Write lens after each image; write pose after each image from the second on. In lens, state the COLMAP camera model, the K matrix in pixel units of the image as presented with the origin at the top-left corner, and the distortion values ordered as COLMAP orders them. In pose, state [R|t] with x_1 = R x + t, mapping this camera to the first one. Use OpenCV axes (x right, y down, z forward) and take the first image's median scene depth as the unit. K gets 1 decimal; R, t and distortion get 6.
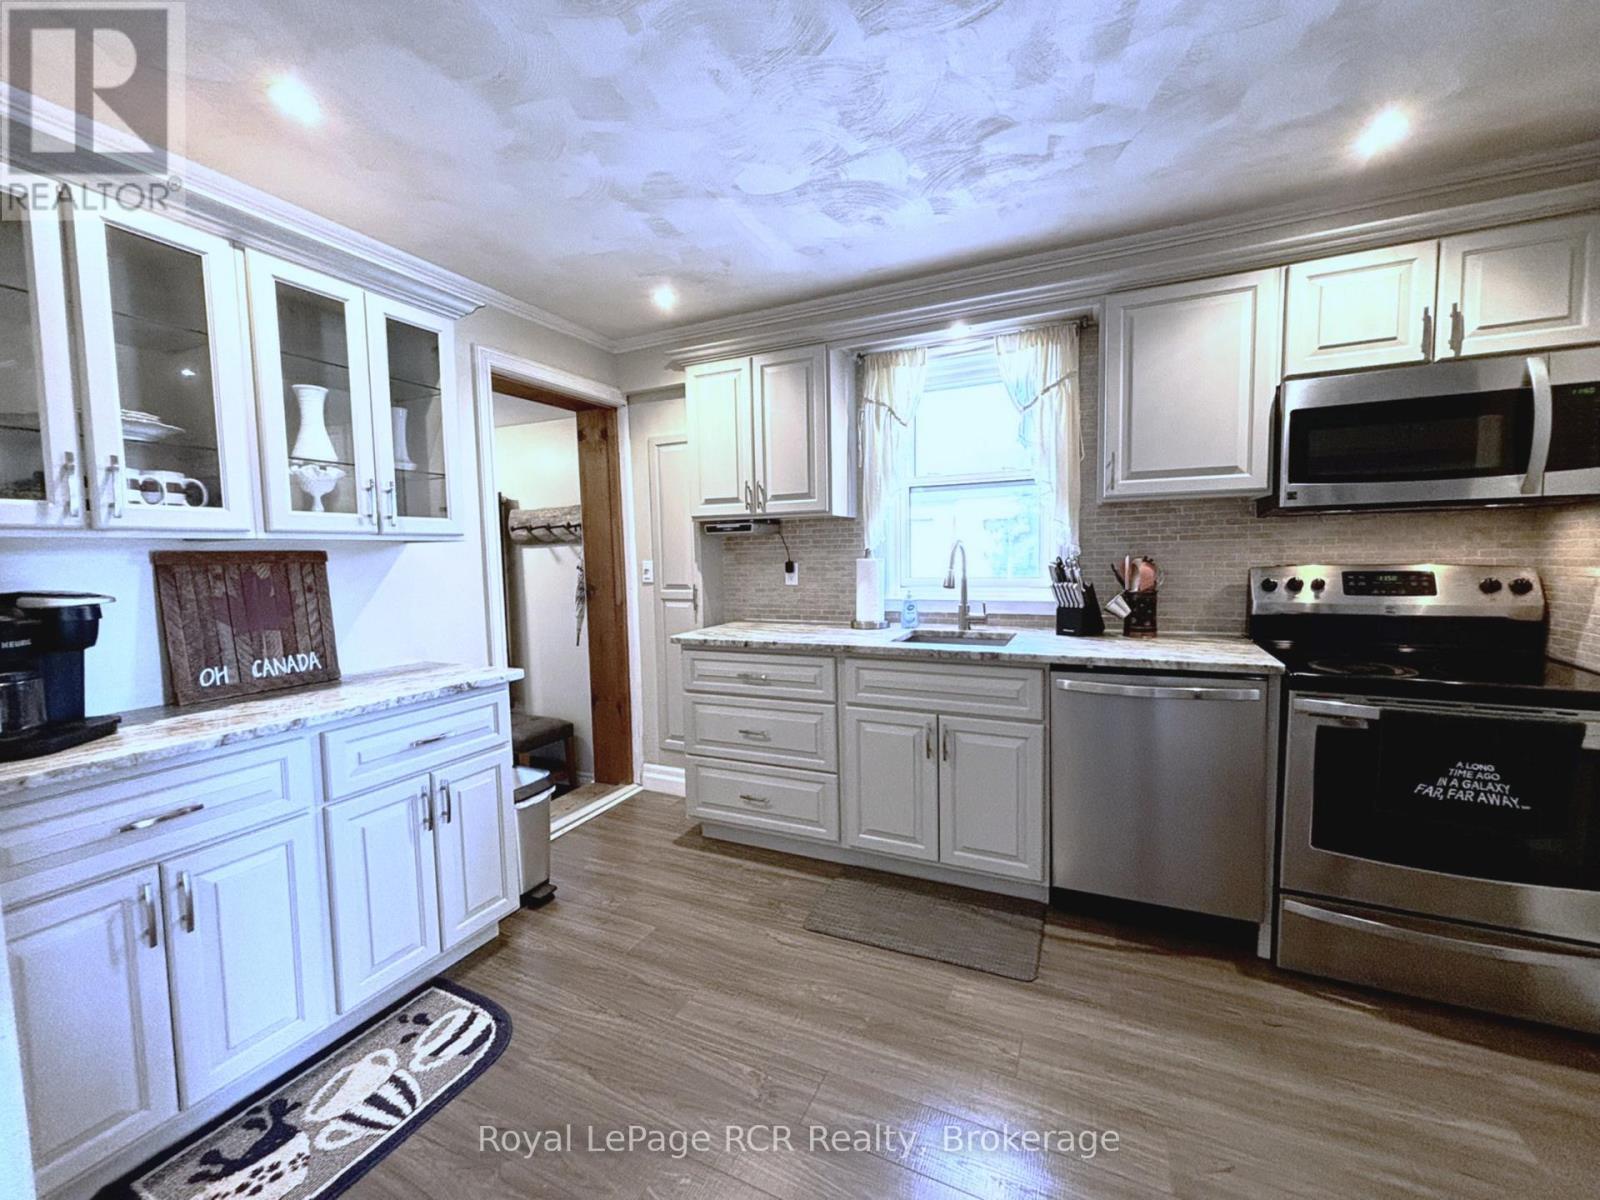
lens RADIAL K [[650.2, 0, 799.8], [0, 650.2, 590.3], [0, 0, 1]] dist [0.007517, -0.002180]
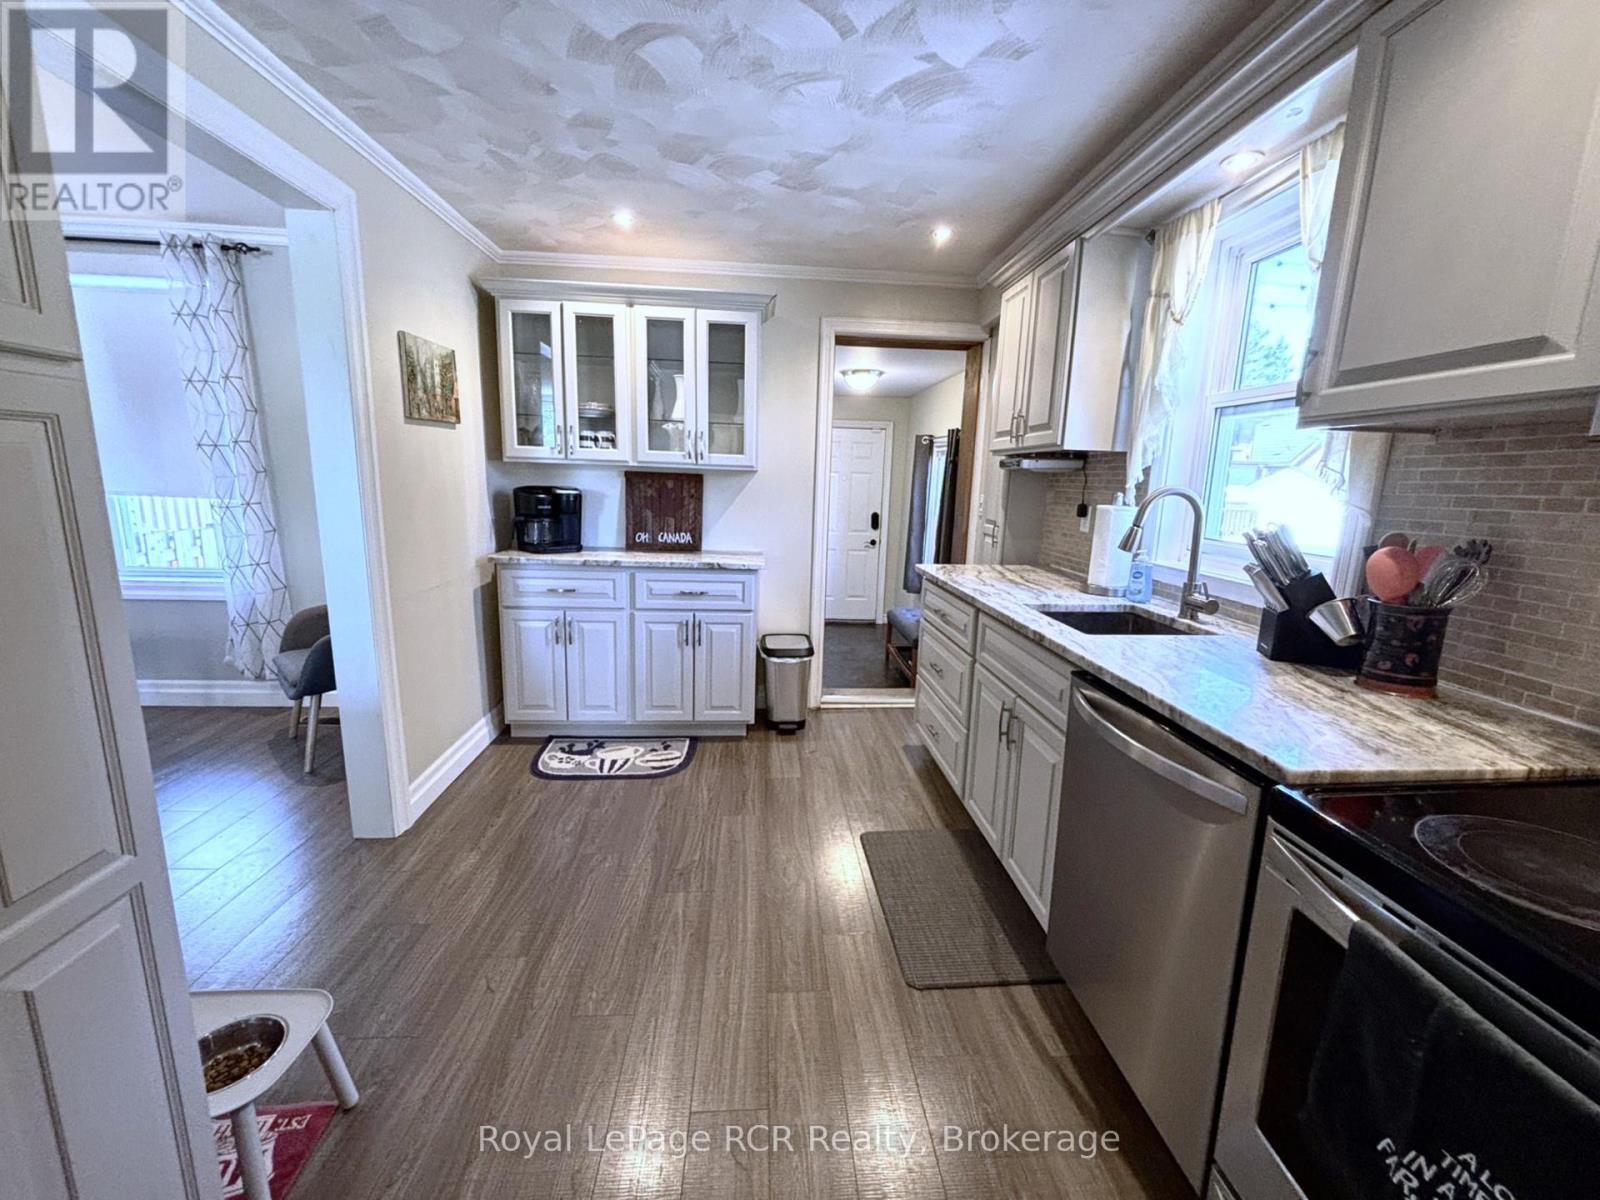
lens RADIAL K [[650.2, 0, 797.9], [0, 650.2, 595.1], [0, 0, 1]] dist [0.007517, -0.002180]
pose [[0.483433, 0.190888, -0.854315, 1.015803], [-0.092221, 0.981610, 0.167145, -0.065548], [0.870510, -0.002017, 0.492146, 0.459666]]
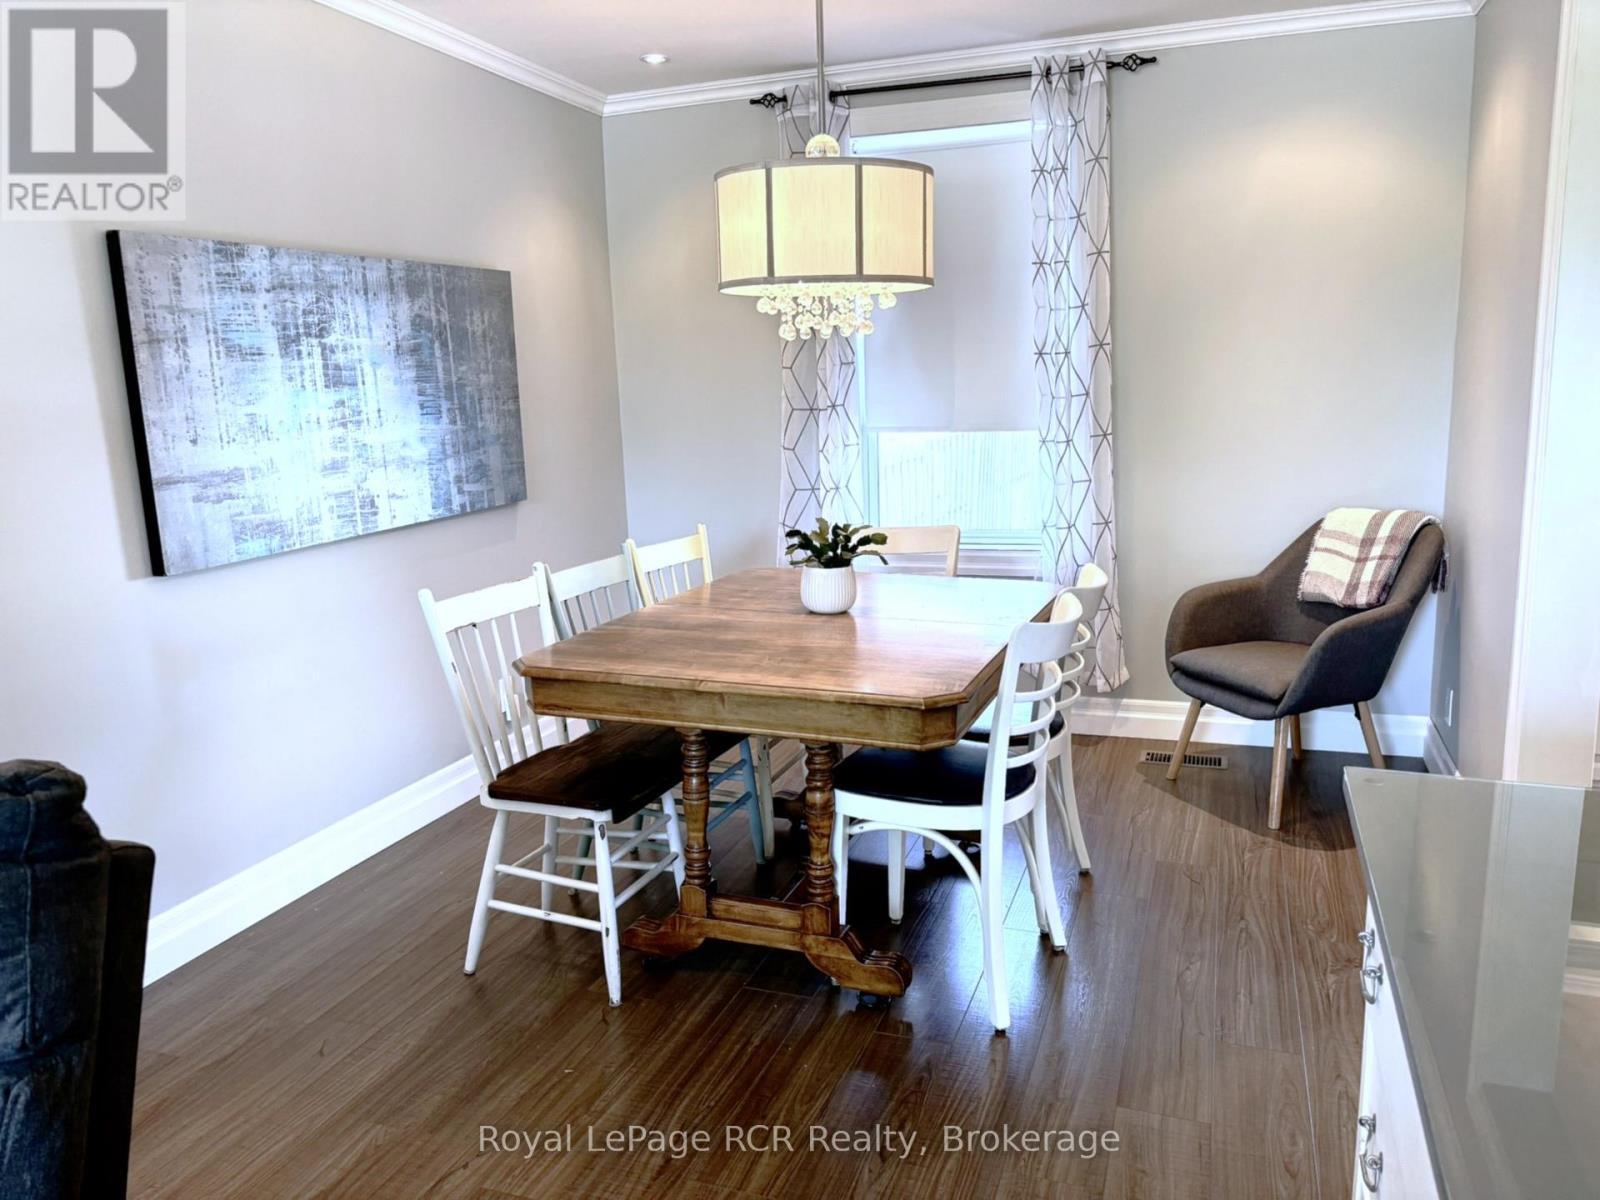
lens RADIAL K [[1193.4, 0, 802.1], [0, 1193.4, 596.7], [0, 0, 1]] dist [0.014878, 0.002111]
pose [[0.096422, 0.197337, -0.975582, 0.912907], [-0.030404, 0.980276, 0.195281, 0.008011], [0.994876, 0.010832, 0.100520, -0.810902]]
